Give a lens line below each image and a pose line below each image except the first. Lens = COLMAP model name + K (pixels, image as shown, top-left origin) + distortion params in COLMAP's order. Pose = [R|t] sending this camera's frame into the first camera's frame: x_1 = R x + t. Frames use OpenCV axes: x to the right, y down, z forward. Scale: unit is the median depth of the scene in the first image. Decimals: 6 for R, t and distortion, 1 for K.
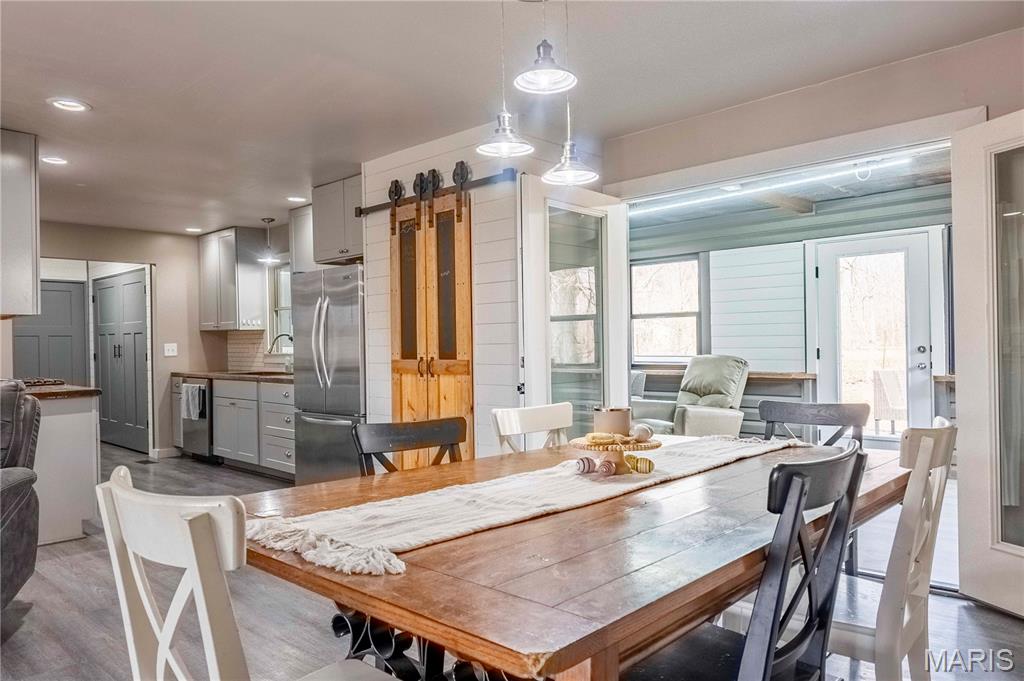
lens RADIAL K [[695.8, 0, 520.7], [0, 695.8, 344.0], [0, 0, 1]] dist [-0.018414, -0.001076]
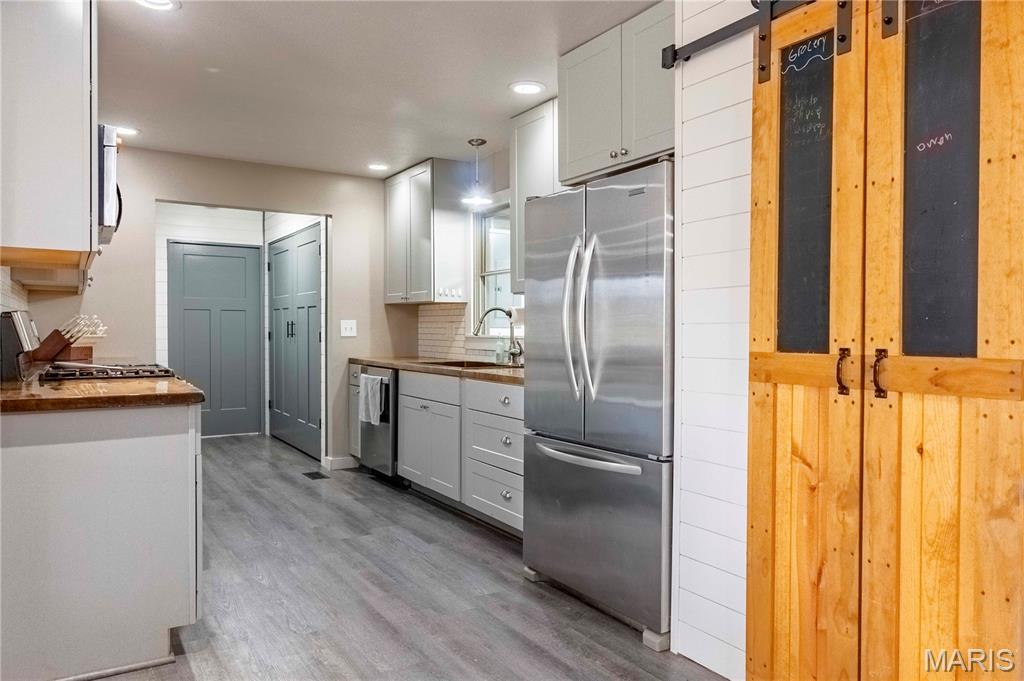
lens RADIAL K [[695.8, 0, 507.5], [0, 695.8, 340.6], [0, 0, 1]] dist [-0.018414, -0.001076]
pose [[0.963884, 0.022974, -0.265328, -0.145003], [-0.019561, 0.999689, 0.015497, 0.007221], [0.265602, -0.009748, 0.964034, 0.335230]]
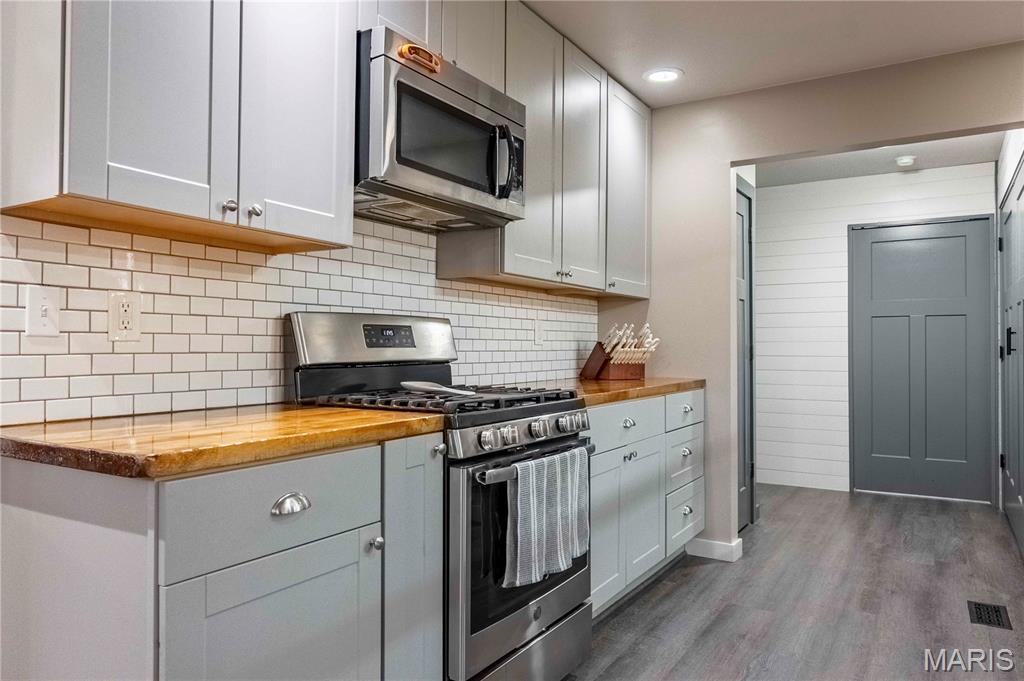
lens RADIAL K [[695.8, 0, 512.7], [0, 695.8, 342.9], [0, 0, 1]] dist [-0.018414, -0.001076]
pose [[0.193487, -0.000679, -0.981103, -0.206785], [0.002804, 0.999996, -0.000139, 0.015773], [0.981099, -0.002725, 0.193488, 0.672057]]
